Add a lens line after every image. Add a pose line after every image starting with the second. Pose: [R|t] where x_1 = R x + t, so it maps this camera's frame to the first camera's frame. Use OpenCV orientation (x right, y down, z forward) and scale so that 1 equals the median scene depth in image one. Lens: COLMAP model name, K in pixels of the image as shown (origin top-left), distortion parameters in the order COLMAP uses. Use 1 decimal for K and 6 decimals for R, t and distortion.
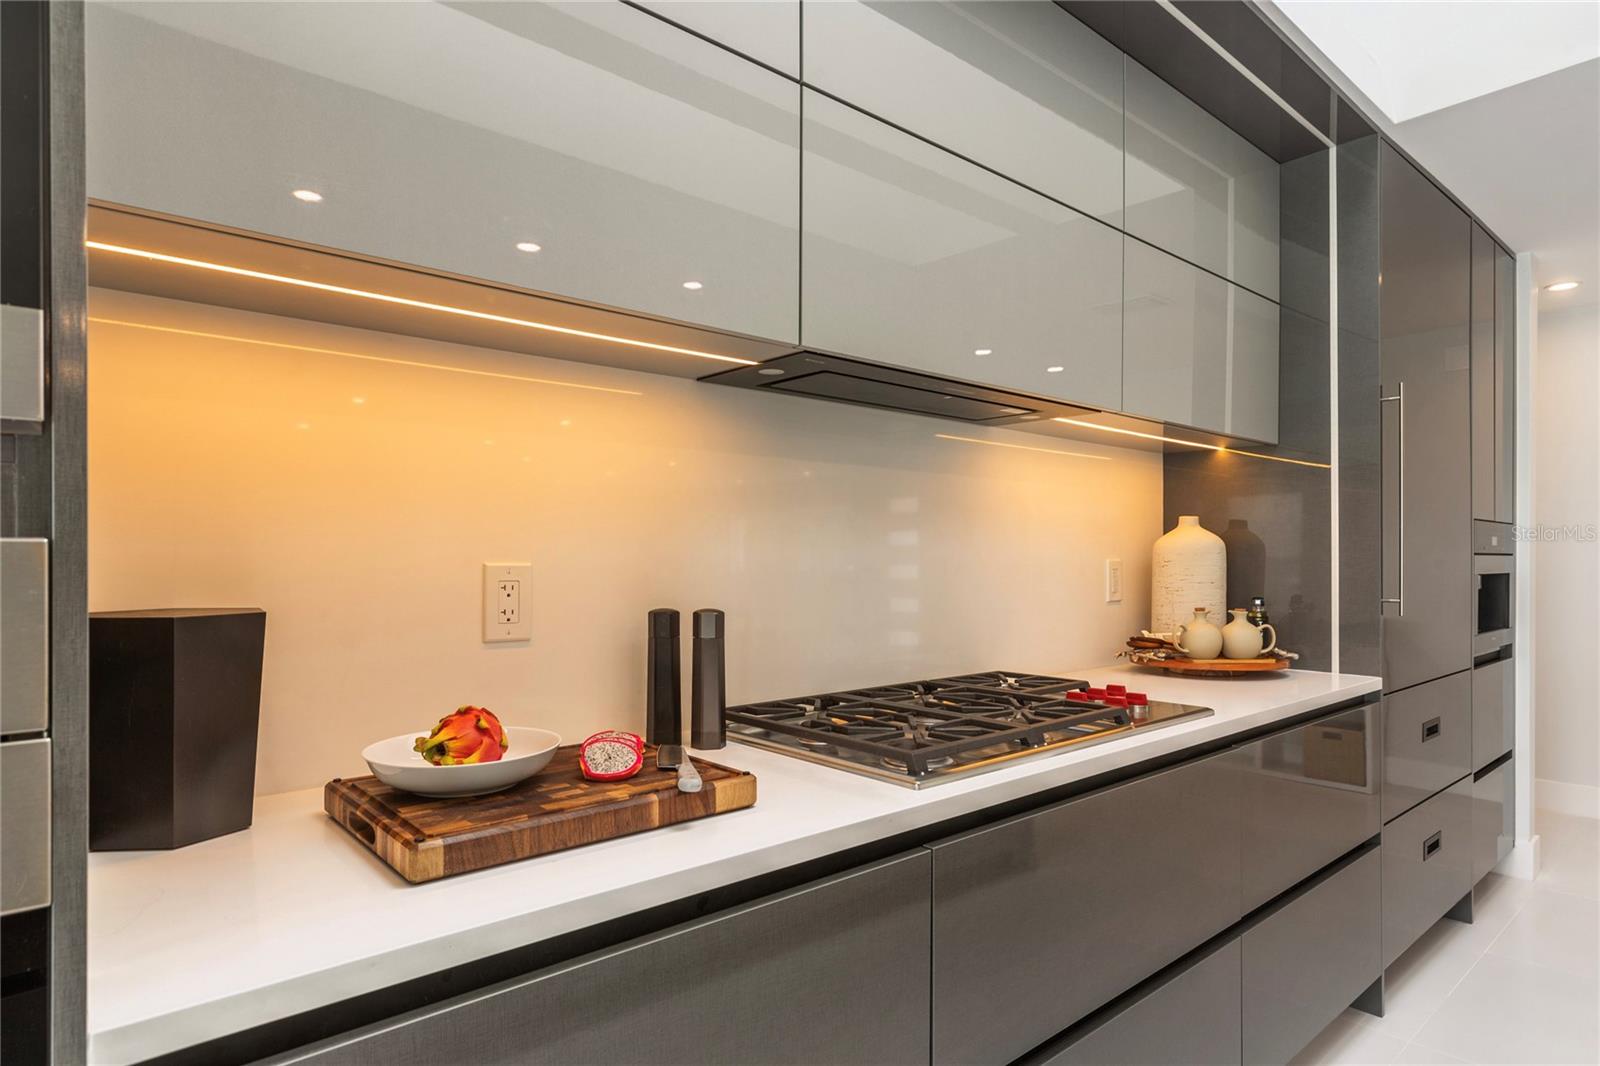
lens RADIAL K [[884.6, 0, 783.9], [0, 884.6, 557.6], [0, 0, 1]] dist [0.001952, 0.000211]
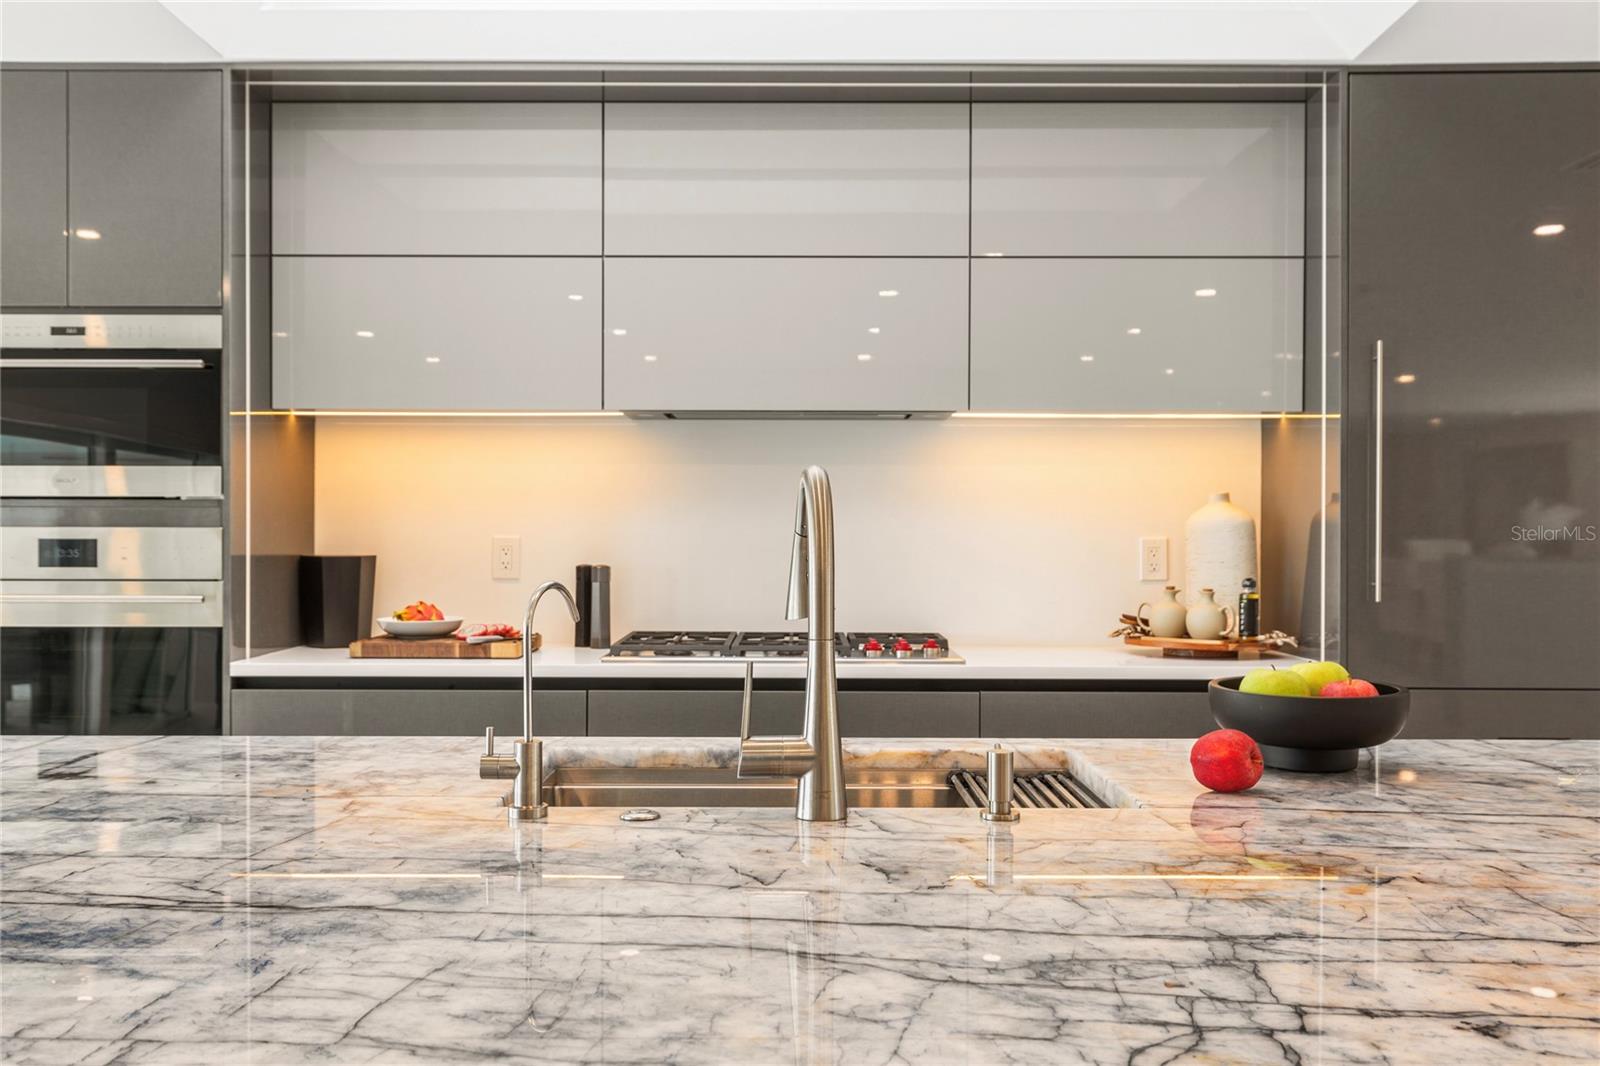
lens RADIAL K [[1409.6, 0, 800.0], [0, 1409.6, 533.0], [0, 0, 1]] dist [0.004026, -0.000601]
pose [[0.757469, 0.003281, -0.652863, 1.919620], [-0.002177, 0.999995, 0.002500, -0.008098], [0.652868, -0.000473, 0.757472, -0.749858]]
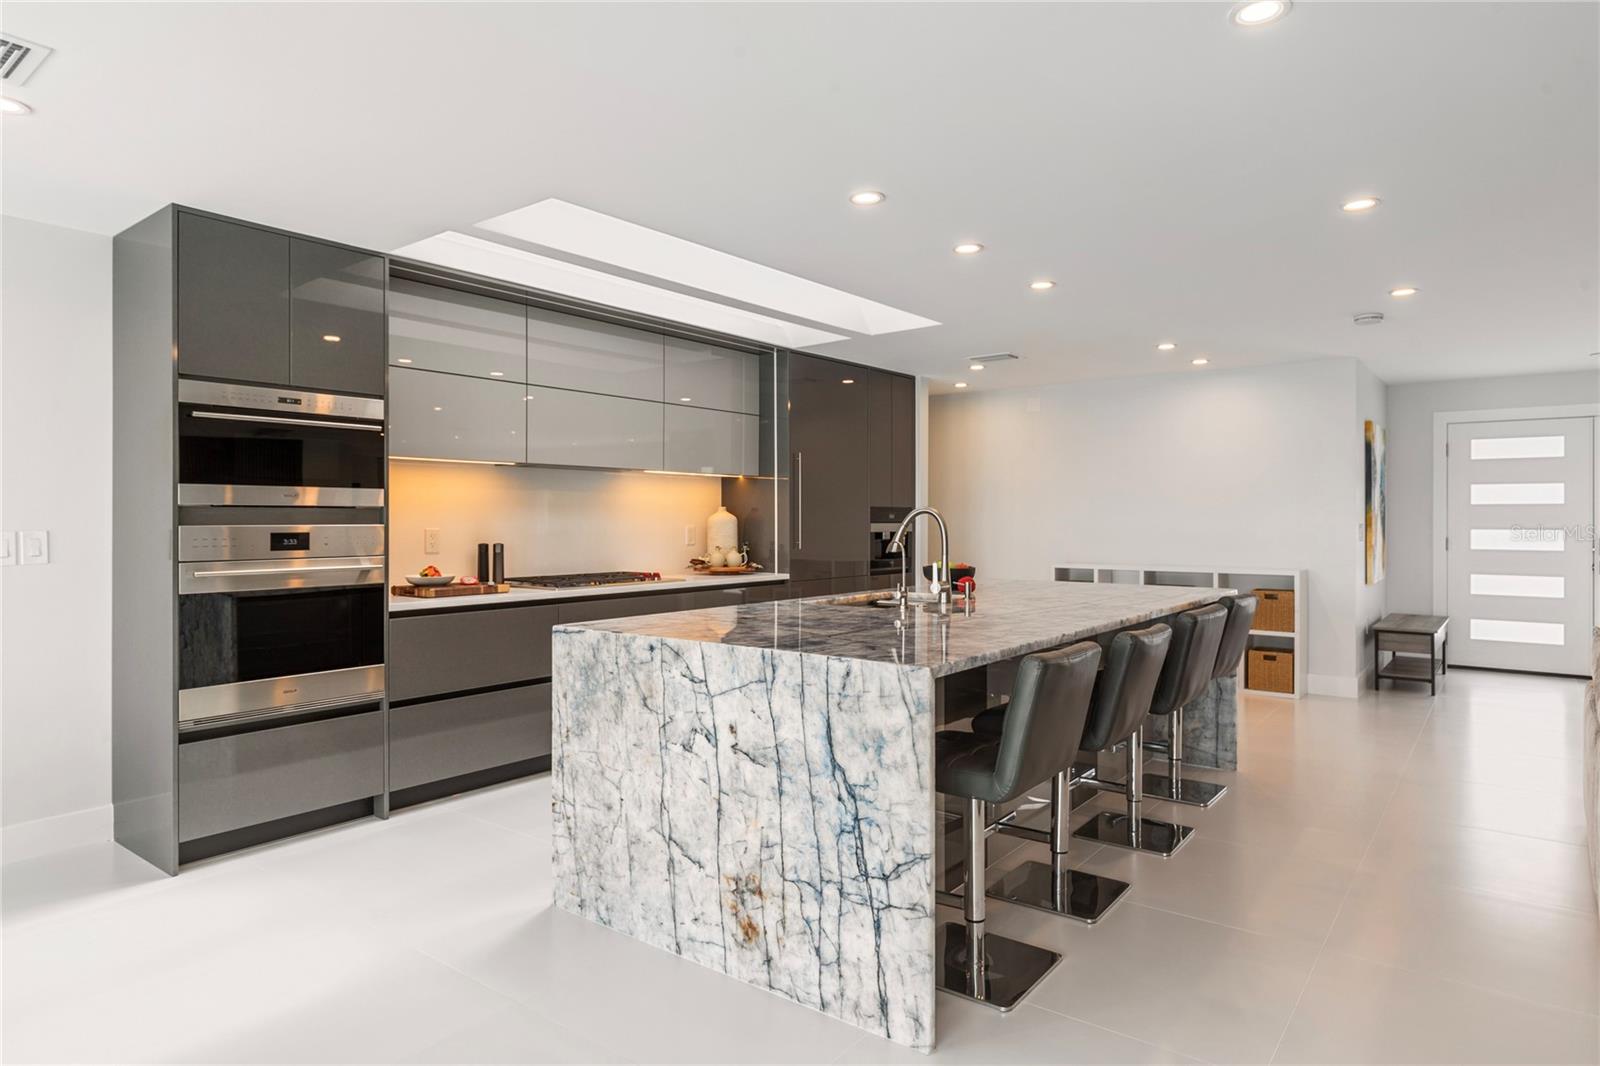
lens RADIAL K [[924.7, 0, 800.7], [0, 924.7, 513.7], [0, 0, 1]] dist [0.003746, 0.000392]
pose [[0.978225, -0.000278, 0.207549, 0.279967], [0.002040, 0.999964, -0.008272, -0.016121], [-0.207539, 0.008515, 0.978190, -2.404329]]
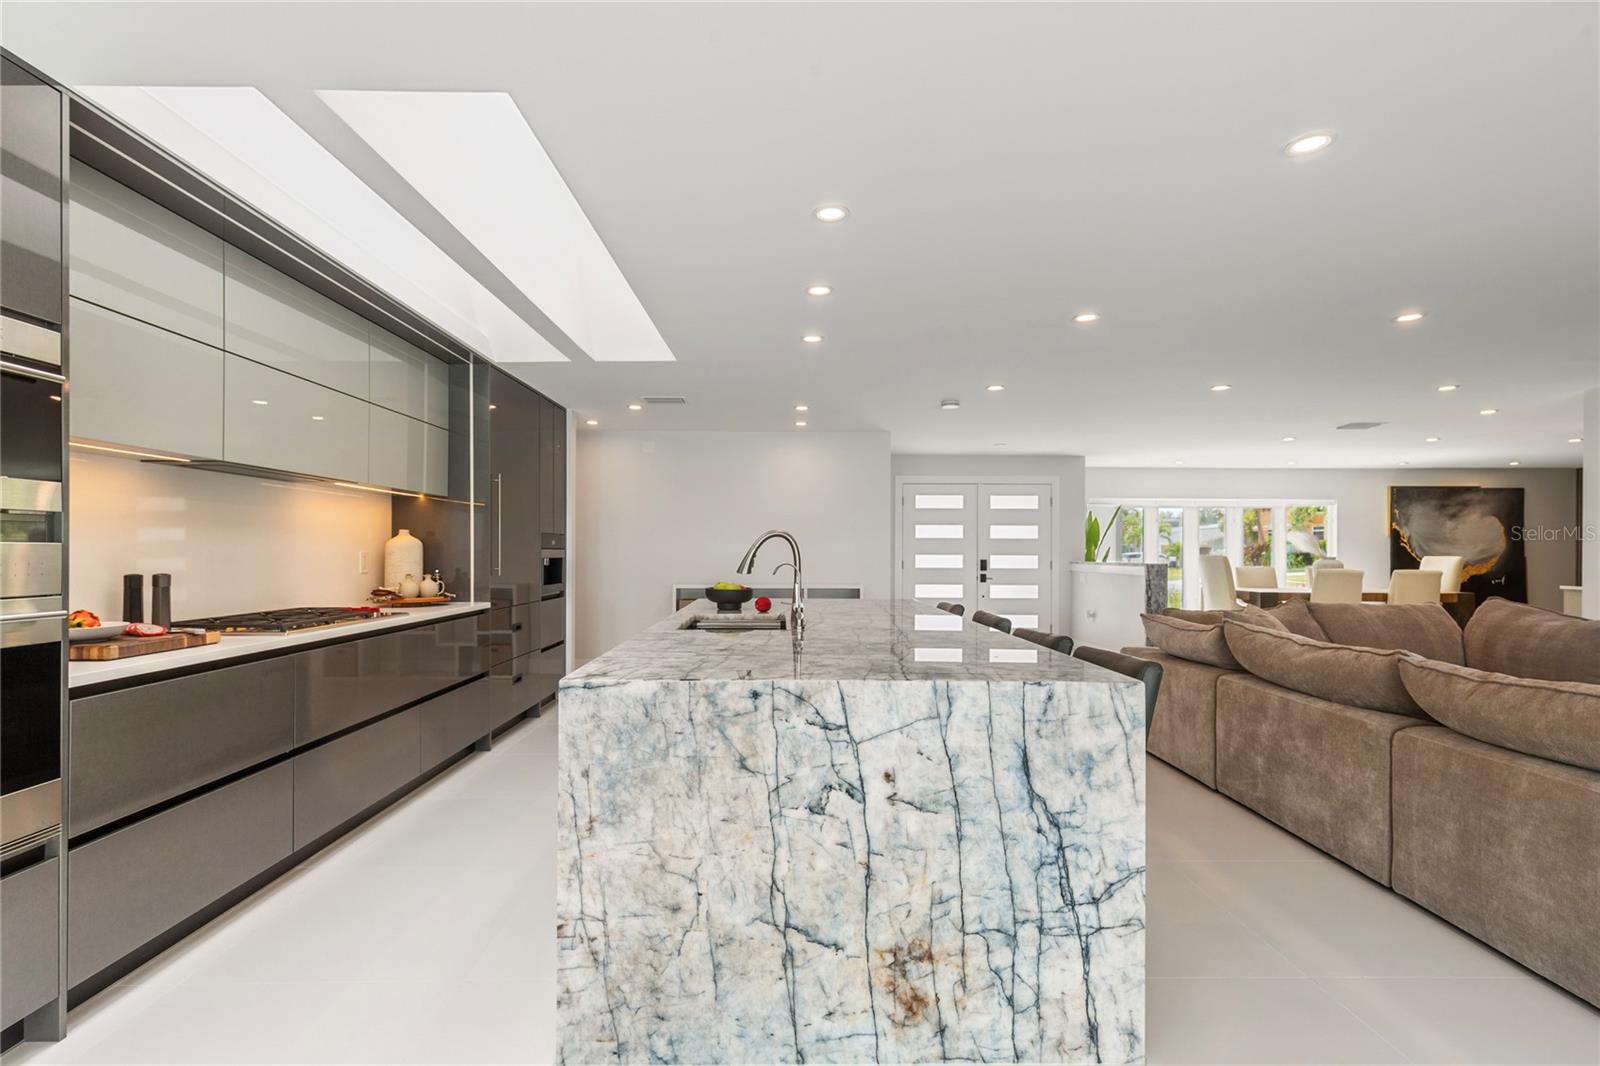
lens RADIAL K [[753.3, 0, 790.0], [0, 753.3, 548.1], [0, 0, 1]] dist [0.028181, -0.021887]
pose [[0.643752, 0.003354, 0.765227, -0.517964], [-0.000046, 0.999991, -0.004344, 0.004849], [-0.765235, 0.002761, 0.643746, -1.364241]]
